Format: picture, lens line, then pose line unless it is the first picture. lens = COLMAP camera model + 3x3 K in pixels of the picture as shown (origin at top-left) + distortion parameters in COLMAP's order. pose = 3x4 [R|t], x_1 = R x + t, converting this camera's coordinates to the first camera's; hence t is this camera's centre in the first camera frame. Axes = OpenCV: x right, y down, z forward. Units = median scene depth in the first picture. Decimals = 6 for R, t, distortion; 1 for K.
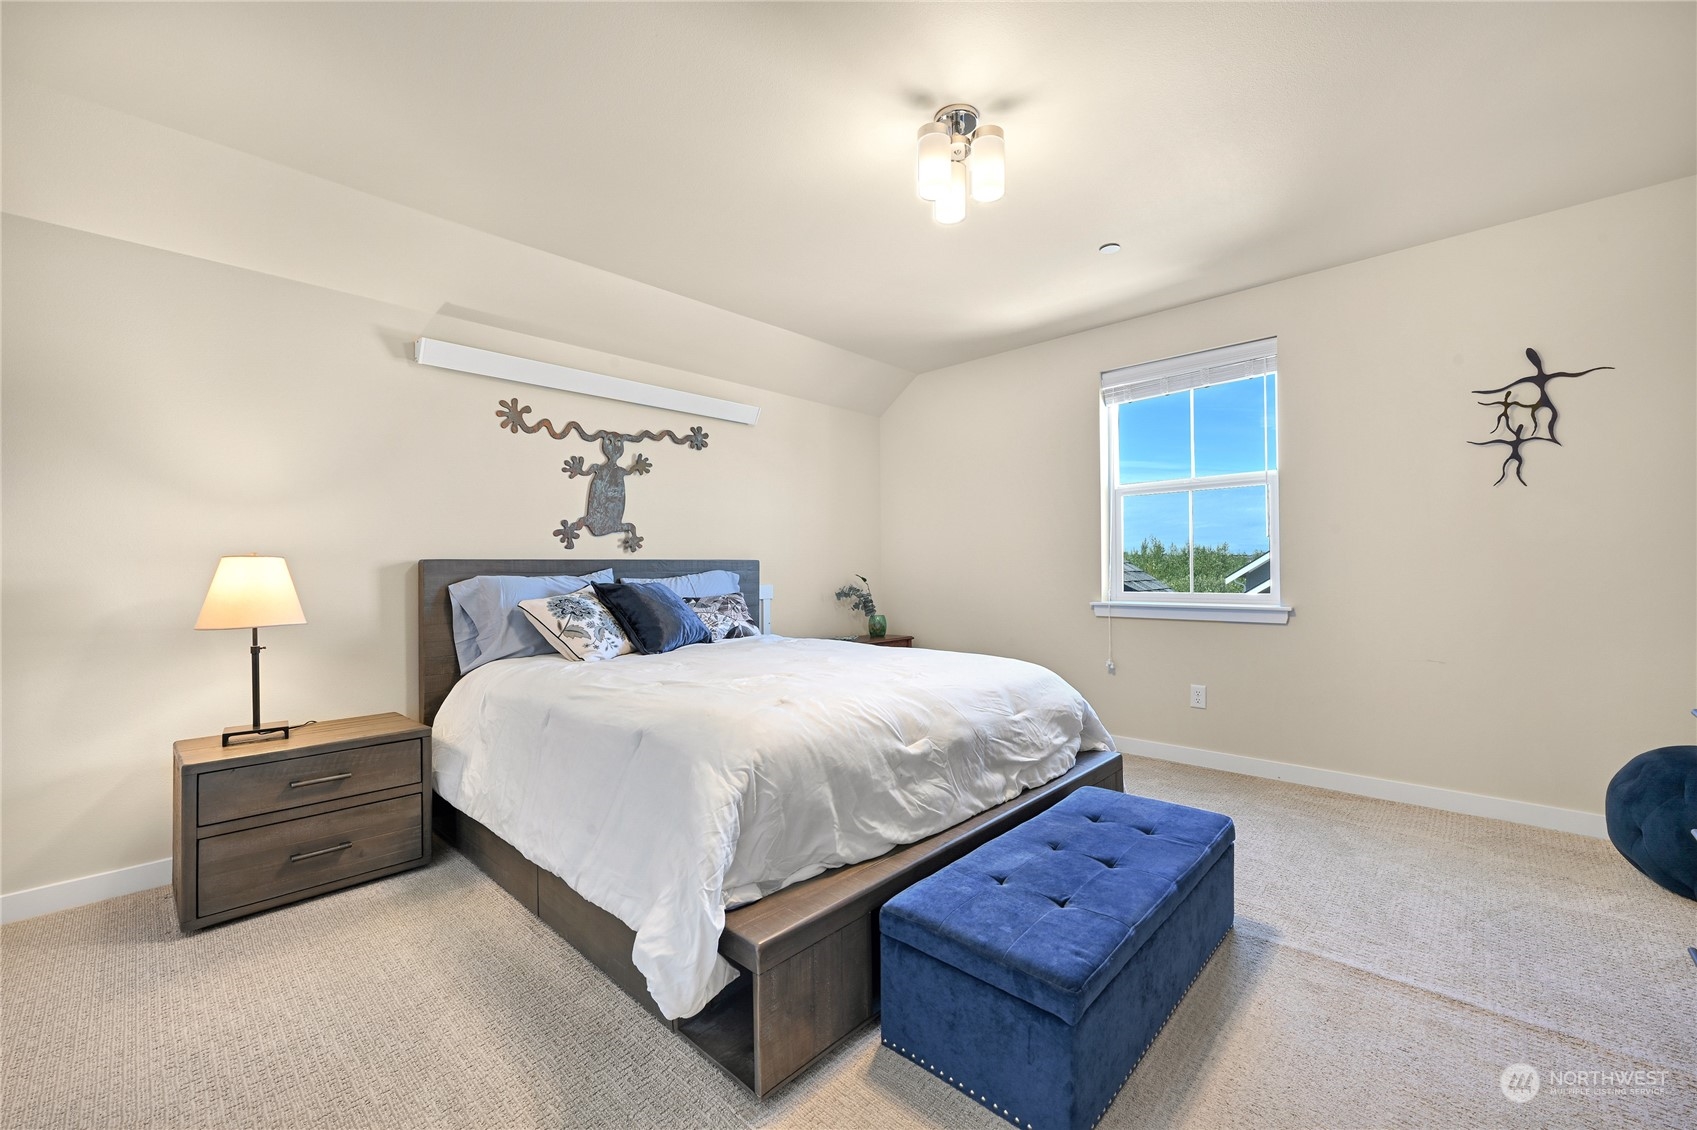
lens RADIAL K [[682.8, 0, 850.1], [0, 682.8, 574.2], [0, 0, 1]] dist [-0.000879, 0.000031]
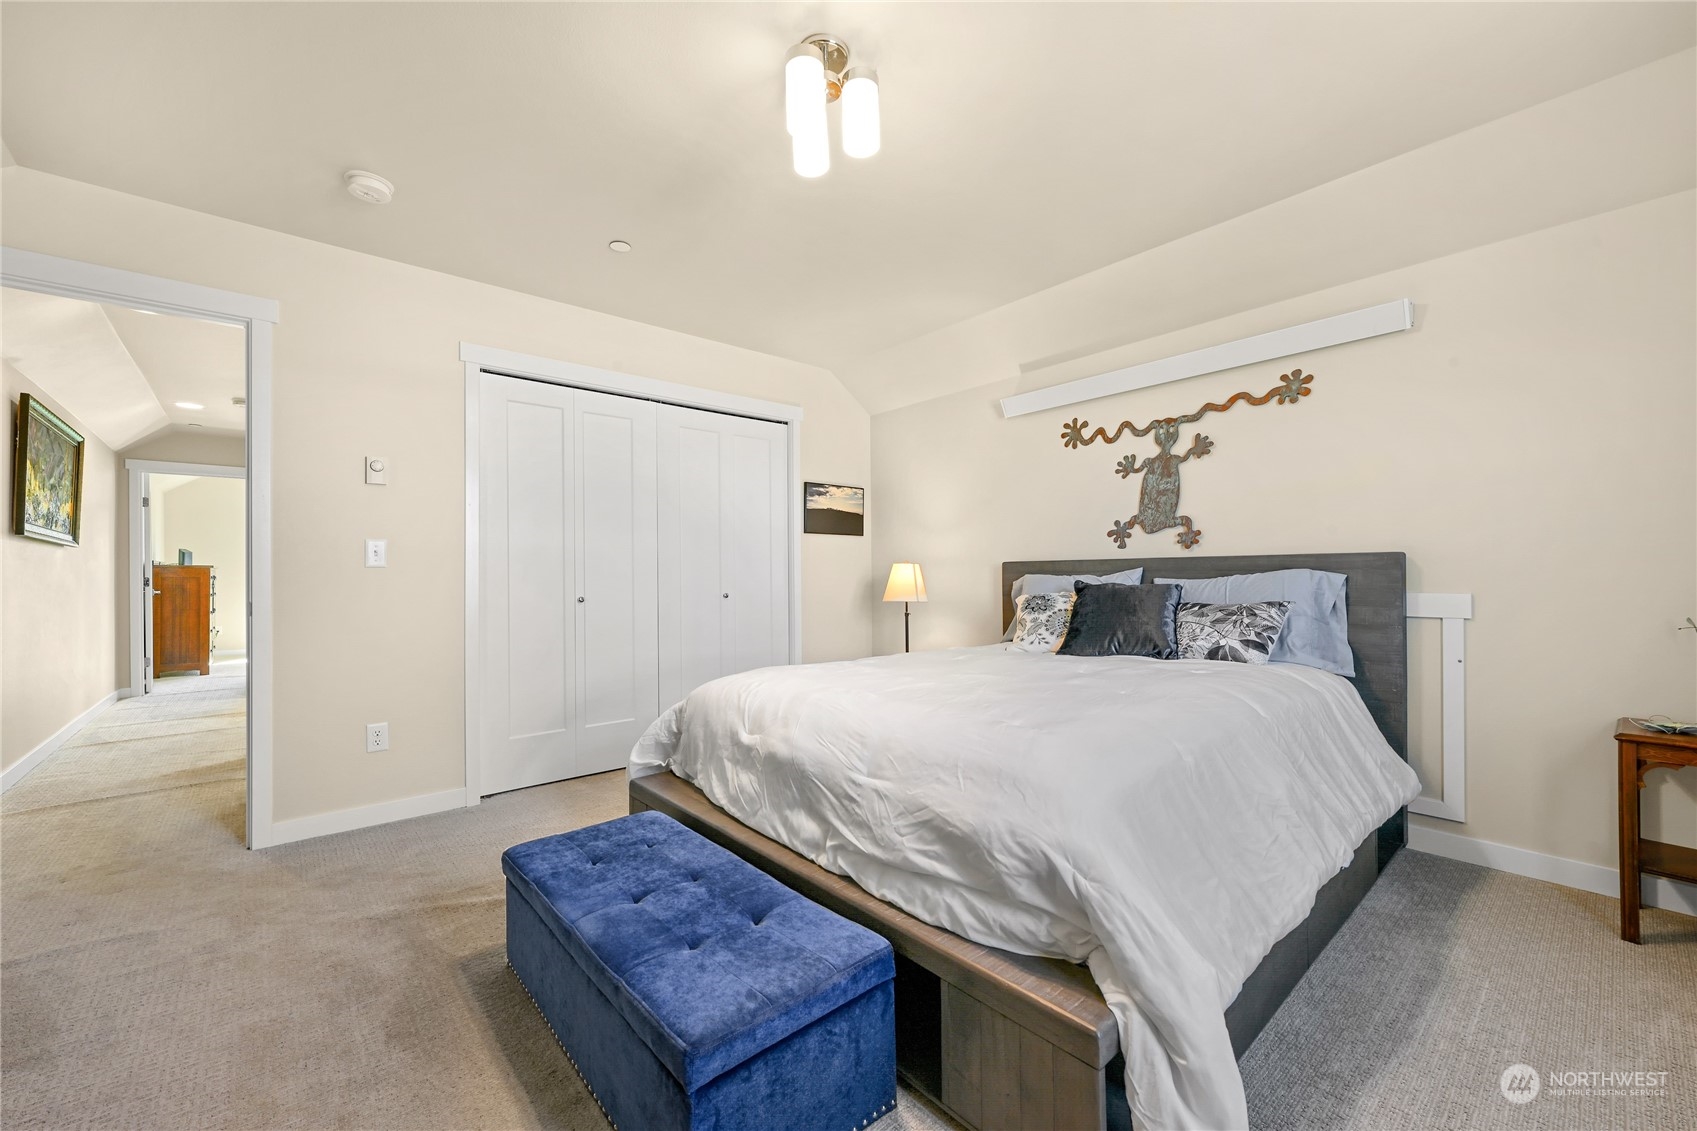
lens RADIAL K [[682.8, 0, 850.1], [0, 682.8, 574.7], [0, 0, 1]] dist [-0.000879, 0.000031]
pose [[-0.112833, 0.012353, -0.993537, 0.634273], [0.003310, 0.999922, 0.012057, -0.011229], [0.993608, -0.001928, -0.112865, 0.702302]]
